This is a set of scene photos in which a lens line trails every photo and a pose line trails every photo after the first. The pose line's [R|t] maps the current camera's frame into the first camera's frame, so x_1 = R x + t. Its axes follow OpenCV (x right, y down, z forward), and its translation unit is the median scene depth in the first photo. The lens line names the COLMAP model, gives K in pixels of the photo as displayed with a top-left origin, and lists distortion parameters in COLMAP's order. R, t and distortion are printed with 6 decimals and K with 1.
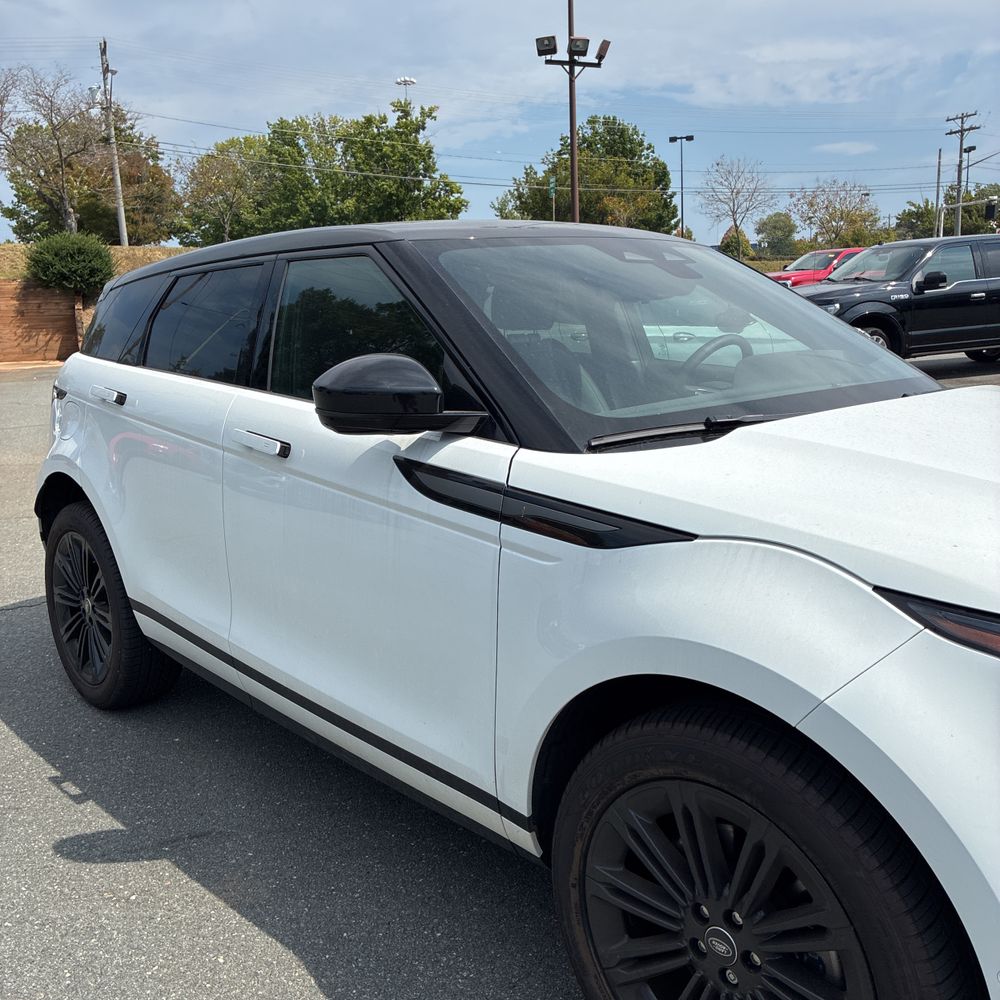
lens RADIAL K [[1014.0, 0, 470.6], [0, 1014.0, 489.0], [0, 0, 1]] dist [0.019221, 0.000000]
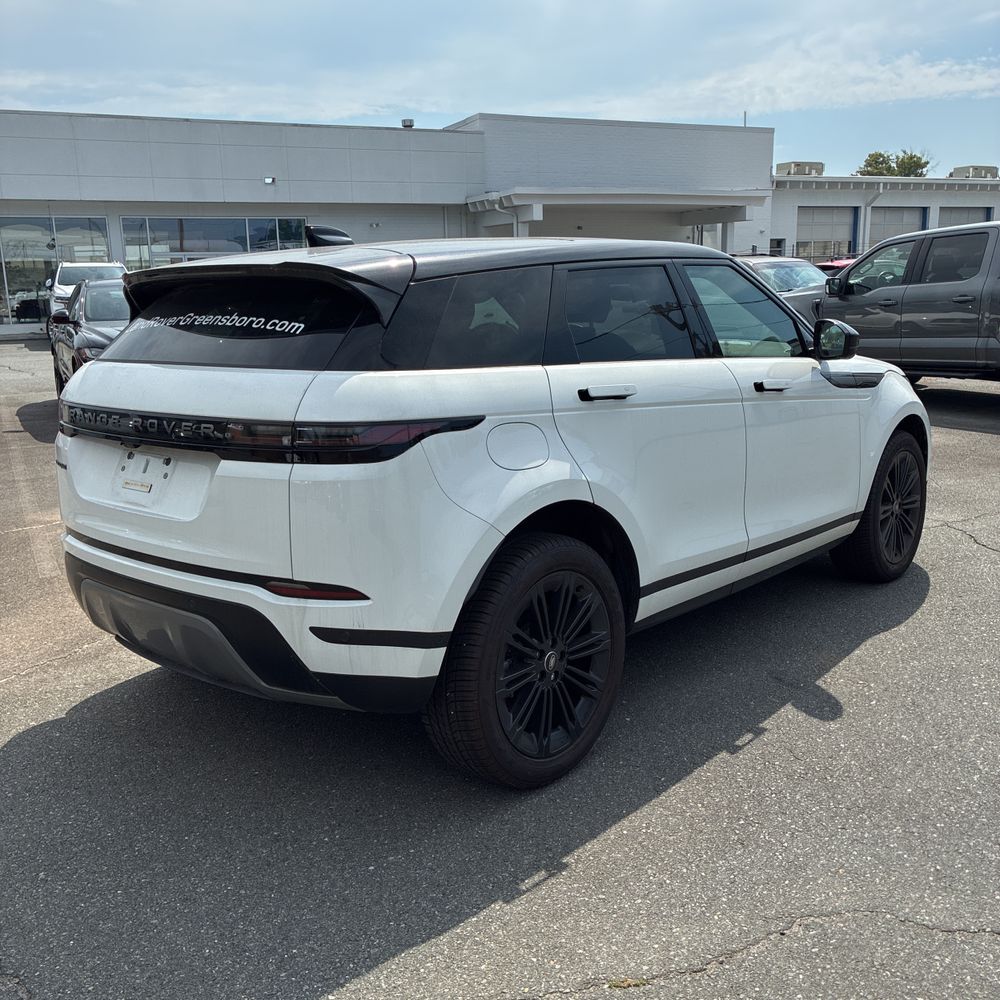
lens RADIAL K [[1014.0, 0, 489.2], [0, 1014.0, 515.8], [0, 0, 1]] dist [0.019221, 0.000000]
pose [[-0.117108, -0.181790, 0.976339, -0.184833], [0.208507, 0.956691, 0.203141, -0.028278], [-0.970984, 0.227363, -0.074132, 0.173628]]
